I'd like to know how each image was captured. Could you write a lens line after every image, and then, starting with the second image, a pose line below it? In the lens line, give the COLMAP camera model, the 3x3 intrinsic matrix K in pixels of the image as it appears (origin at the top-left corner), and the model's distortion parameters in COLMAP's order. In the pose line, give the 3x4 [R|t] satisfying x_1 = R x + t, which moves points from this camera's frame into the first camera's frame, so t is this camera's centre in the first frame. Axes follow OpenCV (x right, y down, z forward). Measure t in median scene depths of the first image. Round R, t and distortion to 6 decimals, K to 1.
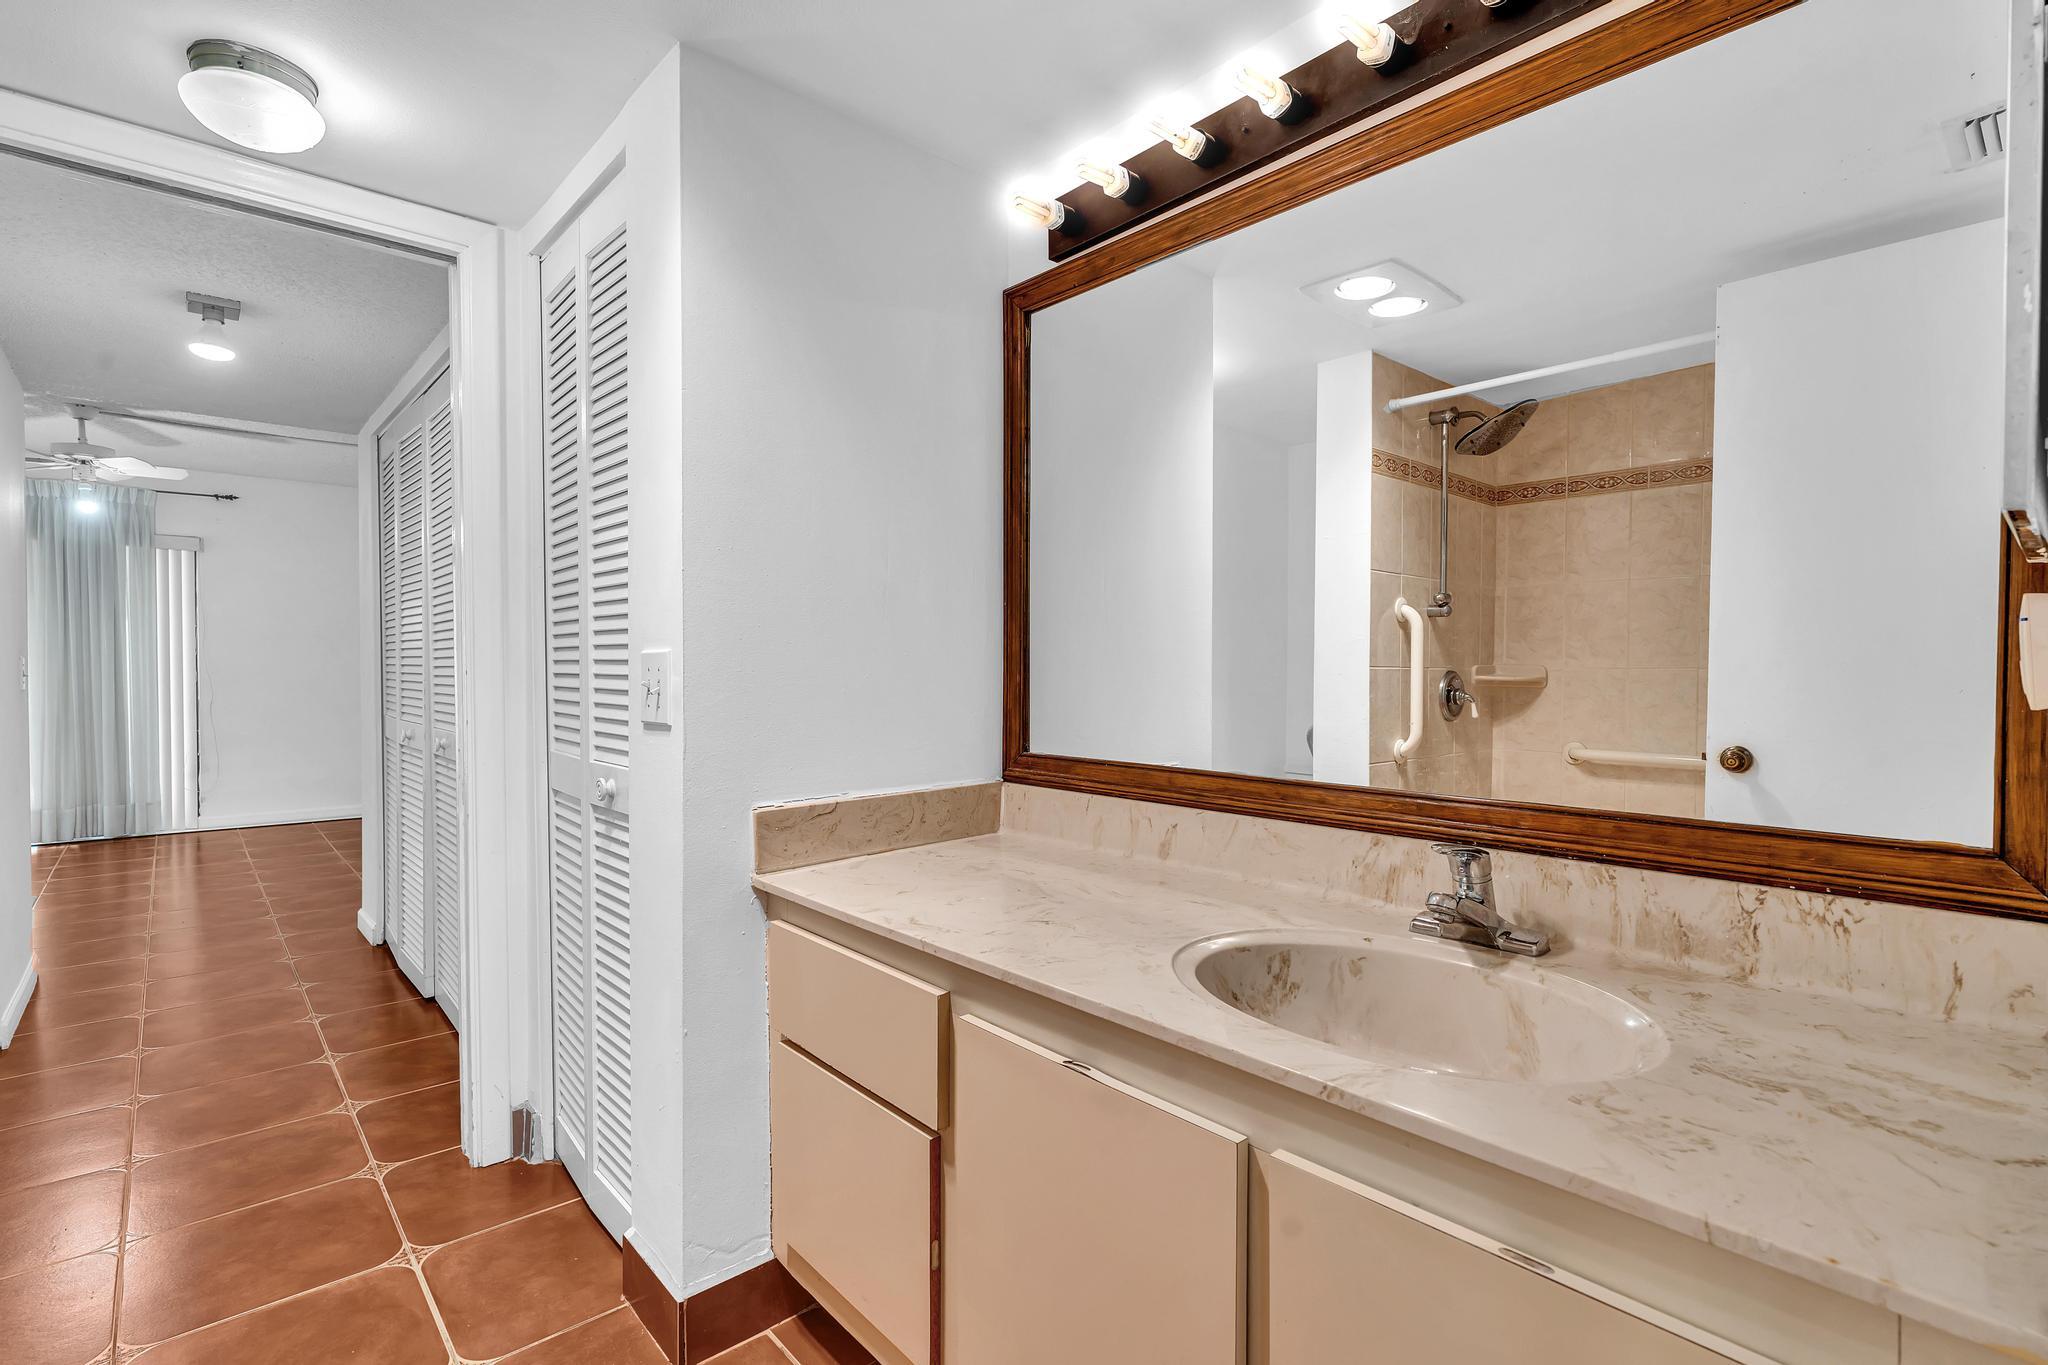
lens RADIAL K [[942.8, 0, 1014.0], [0, 942.8, 679.2], [0, 0, 1]] dist [-0.003039, 0.000383]
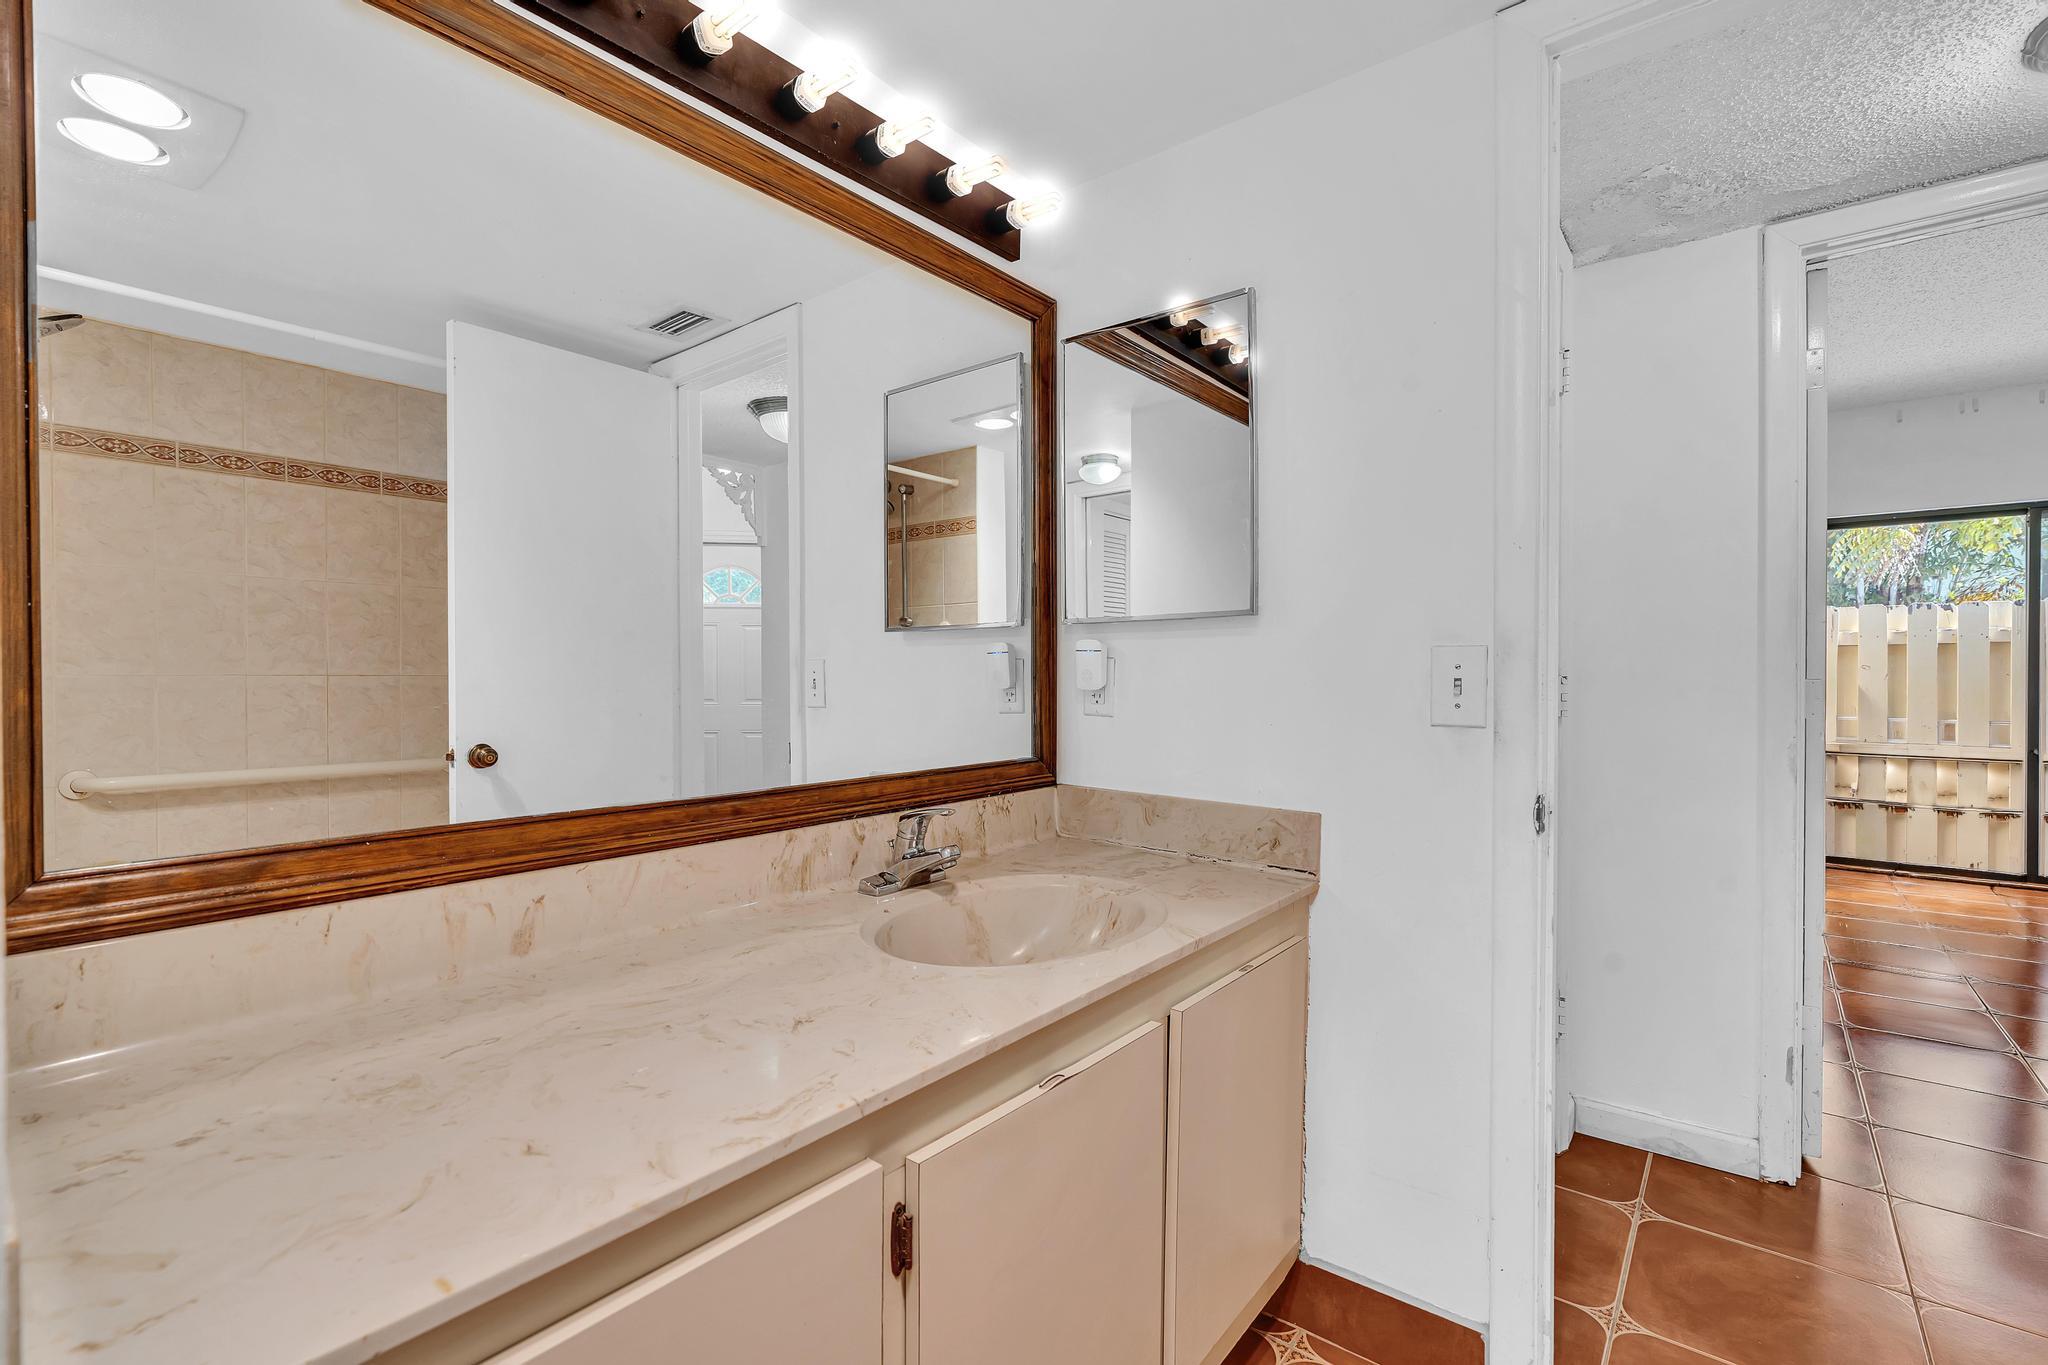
lens RADIAL K [[942.8, 0, 983.0], [0, 942.8, 679.1], [0, 0, 1]] dist [-0.003039, 0.000383]
pose [[-0.150866, -0.004853, 0.988542, -0.643705], [0.016692, 0.999833, 0.007456, -0.007865], [-0.988413, 0.017626, -0.150760, 0.888023]]
